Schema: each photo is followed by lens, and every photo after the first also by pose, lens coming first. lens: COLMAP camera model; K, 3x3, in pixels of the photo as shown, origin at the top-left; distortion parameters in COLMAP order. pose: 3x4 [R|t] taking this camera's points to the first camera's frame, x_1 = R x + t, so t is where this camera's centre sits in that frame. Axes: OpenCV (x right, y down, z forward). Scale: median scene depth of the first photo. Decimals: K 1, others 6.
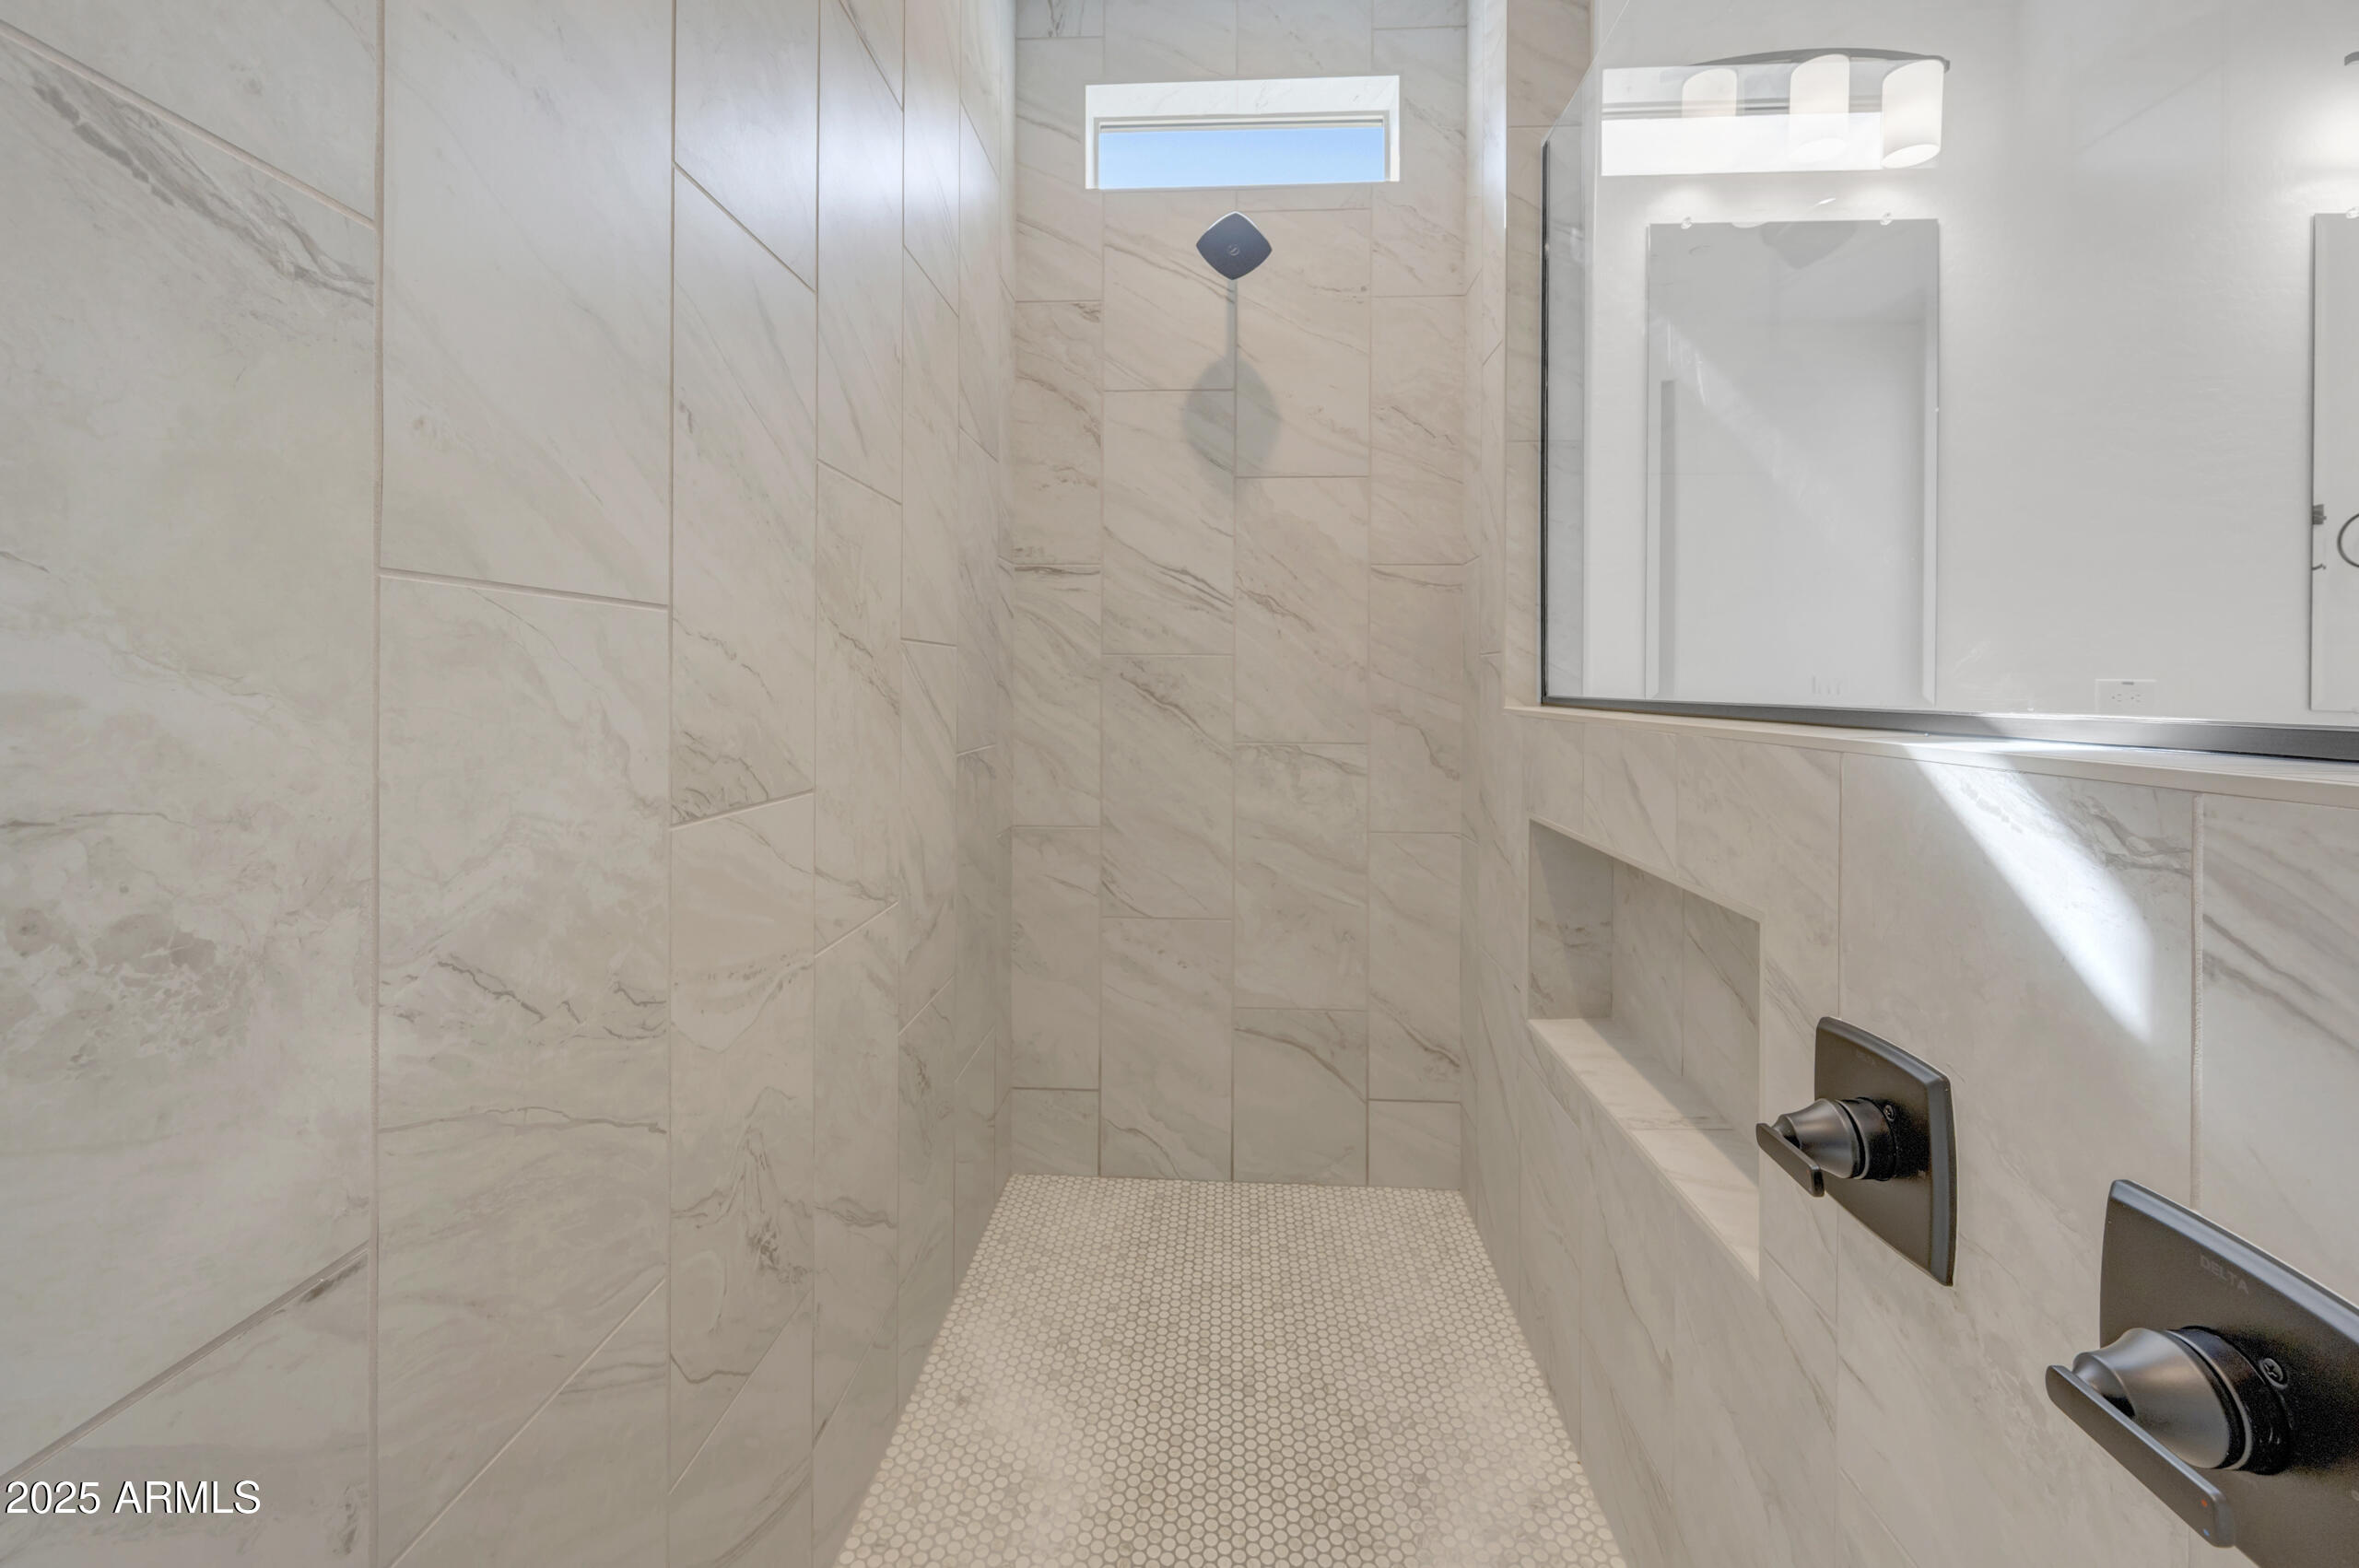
lens RADIAL K [[967.5, 0, 1178.6], [0, 967.5, 681.9], [0, 0, 1]] dist [0.001118, 0.000181]
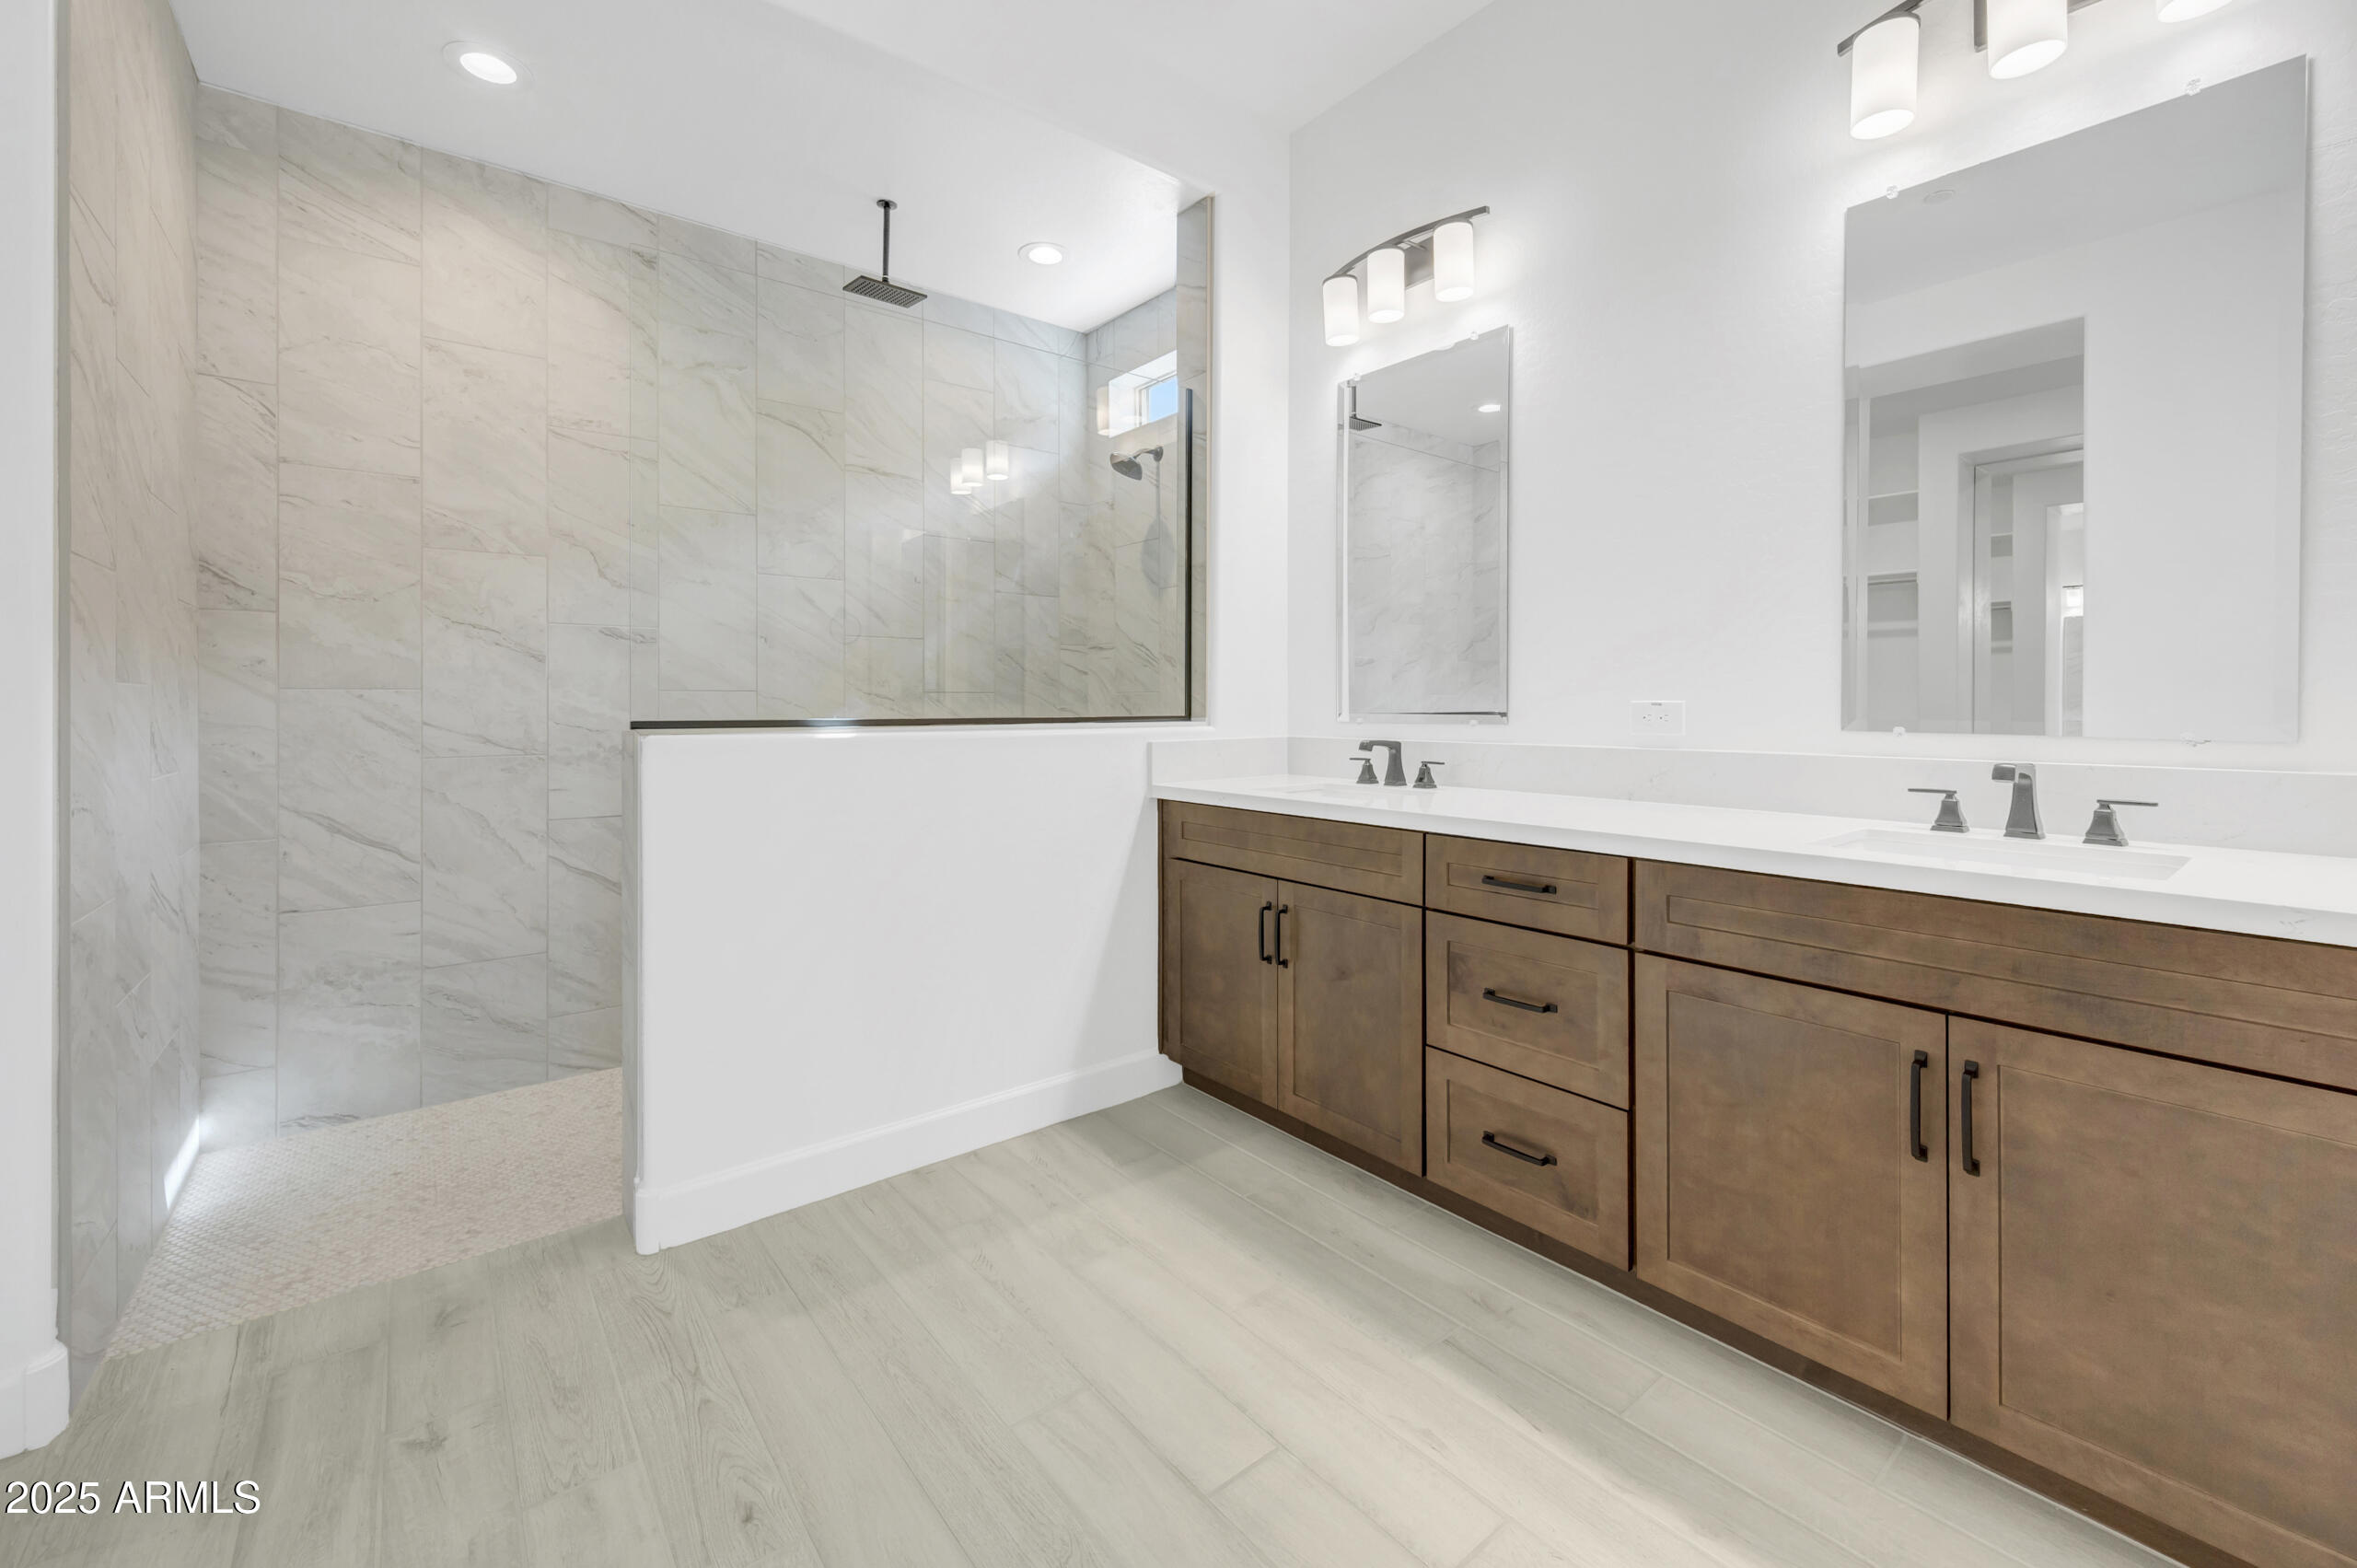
lens RADIAL K [[958.0, 0, 1183.9], [0, 958.0, 707.4], [0, 0, 1]] dist [0.002650, 0.000133]
pose [[0.669578, -0.006446, -0.742714, 1.349079], [0.006858, 0.999973, -0.002496, 0.003787], [0.742710, -0.003422, 0.669604, -0.107783]]
